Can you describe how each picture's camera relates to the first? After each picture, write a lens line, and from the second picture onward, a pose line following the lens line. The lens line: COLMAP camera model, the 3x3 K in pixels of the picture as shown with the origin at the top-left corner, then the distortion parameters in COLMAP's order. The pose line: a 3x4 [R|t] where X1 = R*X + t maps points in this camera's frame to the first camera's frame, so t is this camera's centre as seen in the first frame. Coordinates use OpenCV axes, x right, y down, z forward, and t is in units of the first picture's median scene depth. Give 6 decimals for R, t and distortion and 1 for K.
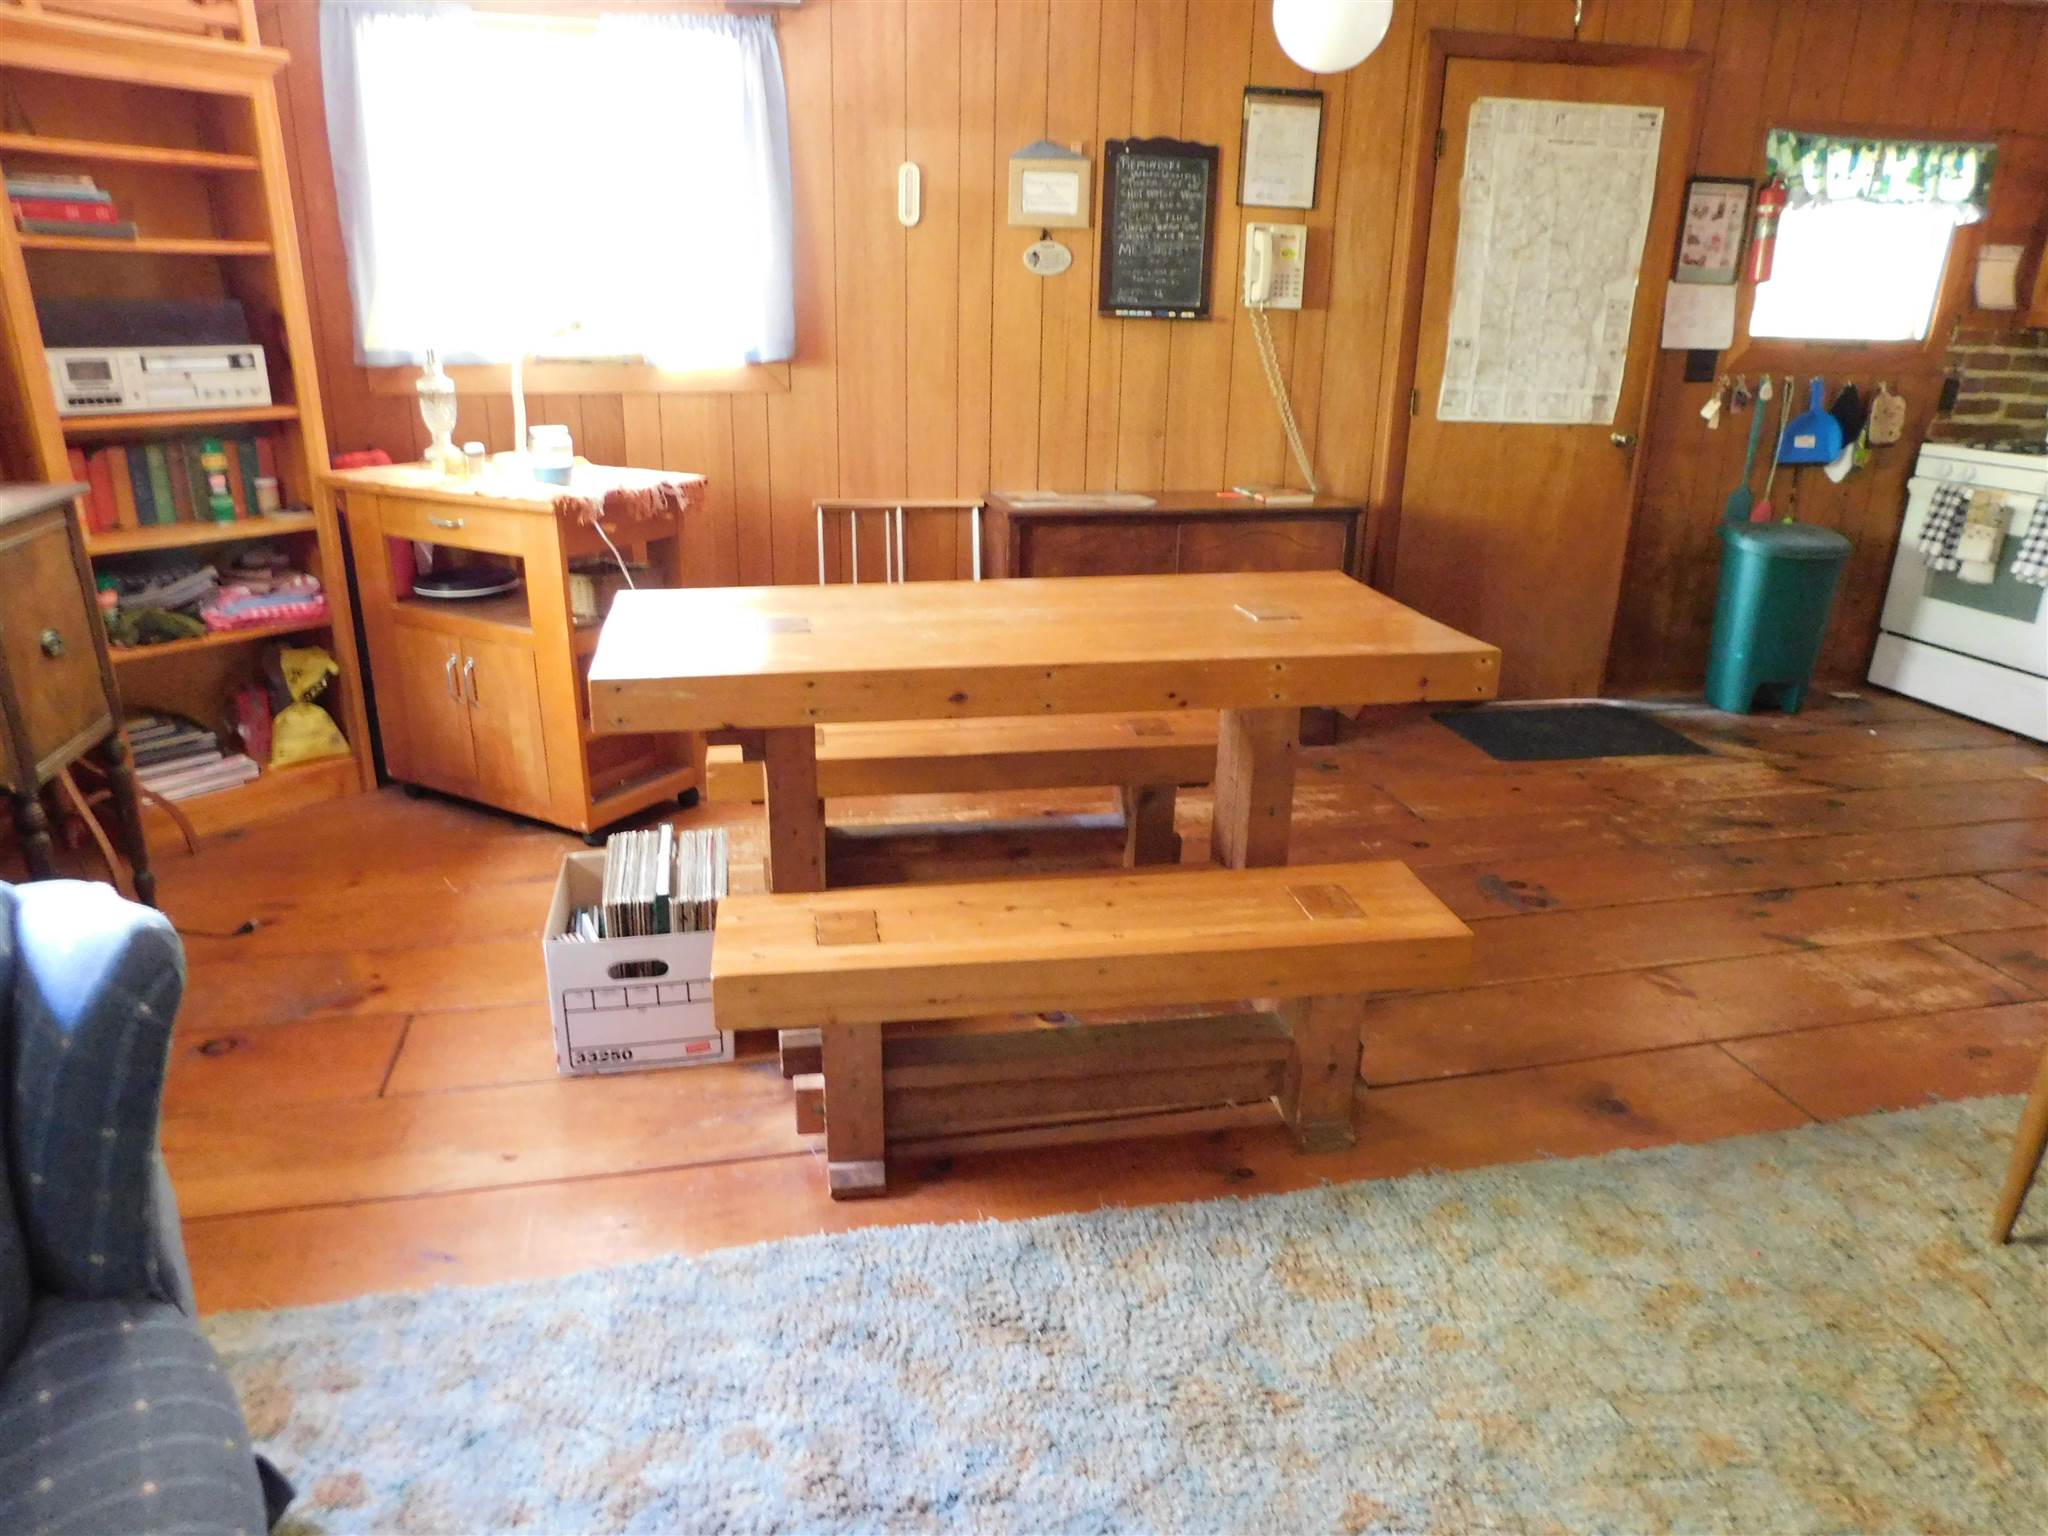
lens RADIAL K [[1339.5, 0, 1034.2], [0, 1339.5, 757.2], [0, 0, 1]] dist [-0.077146, 0.061806]
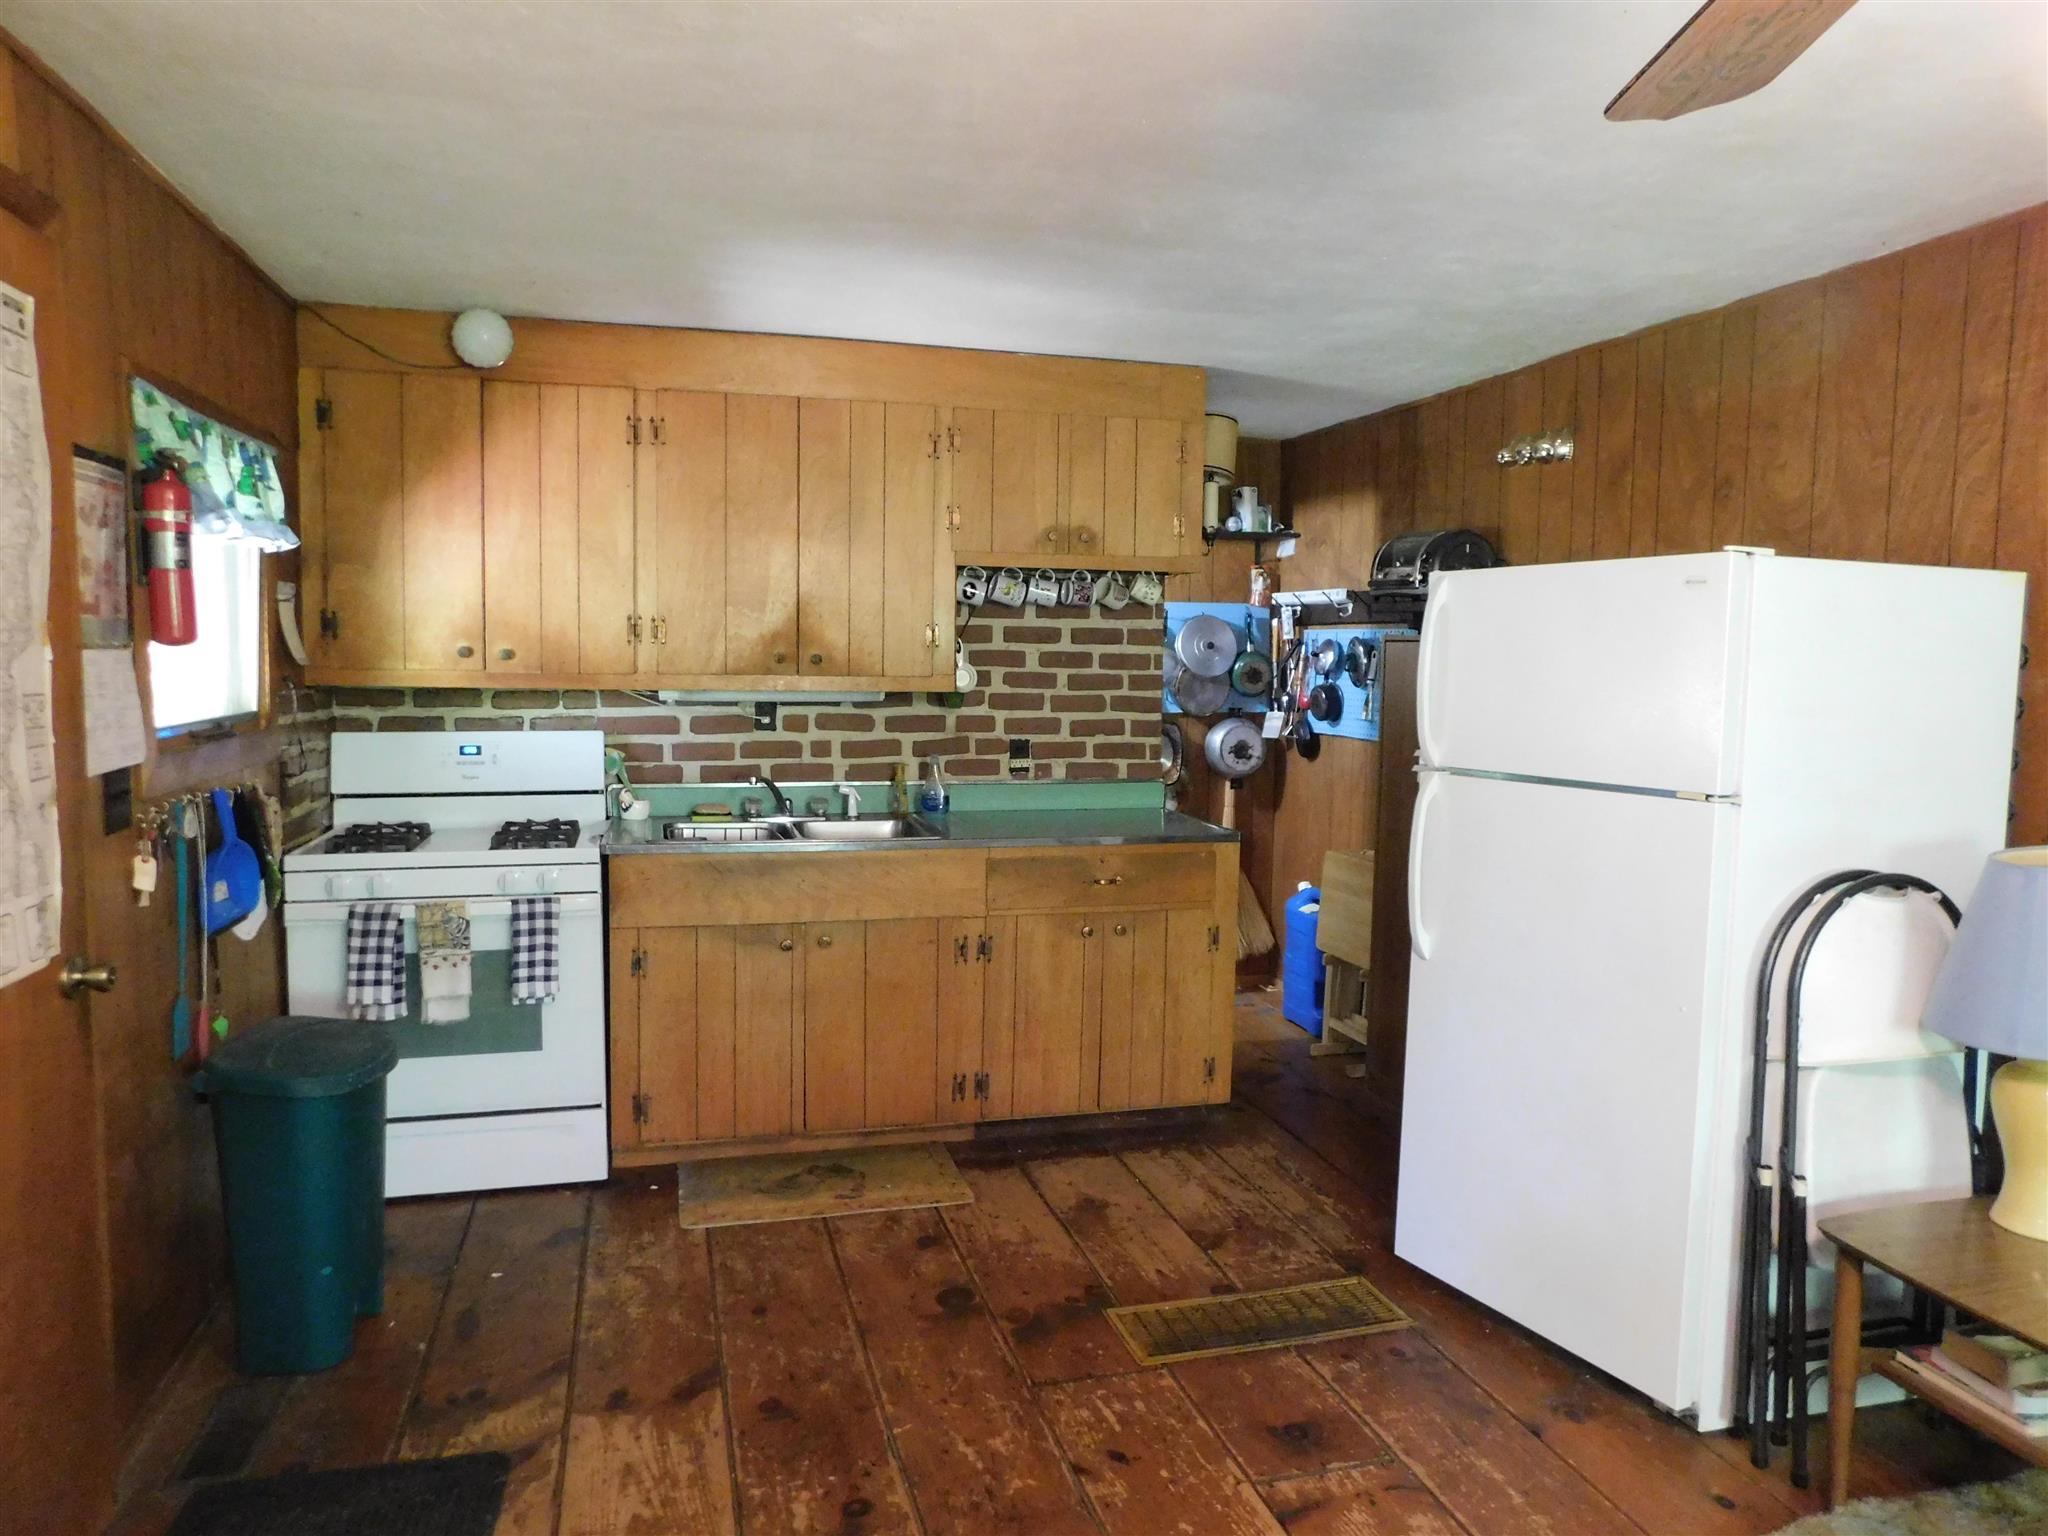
lens RADIAL K [[1339.5, 0, 1034.2], [0, 1339.5, 757.2], [0, 0, 1]] dist [-0.077146, 0.061806]
pose [[-0.050483, -0.103371, 0.993361, -0.019852], [0.312060, 0.943197, 0.114010, -0.298012], [-0.948720, 0.315744, -0.015358, 0.760468]]
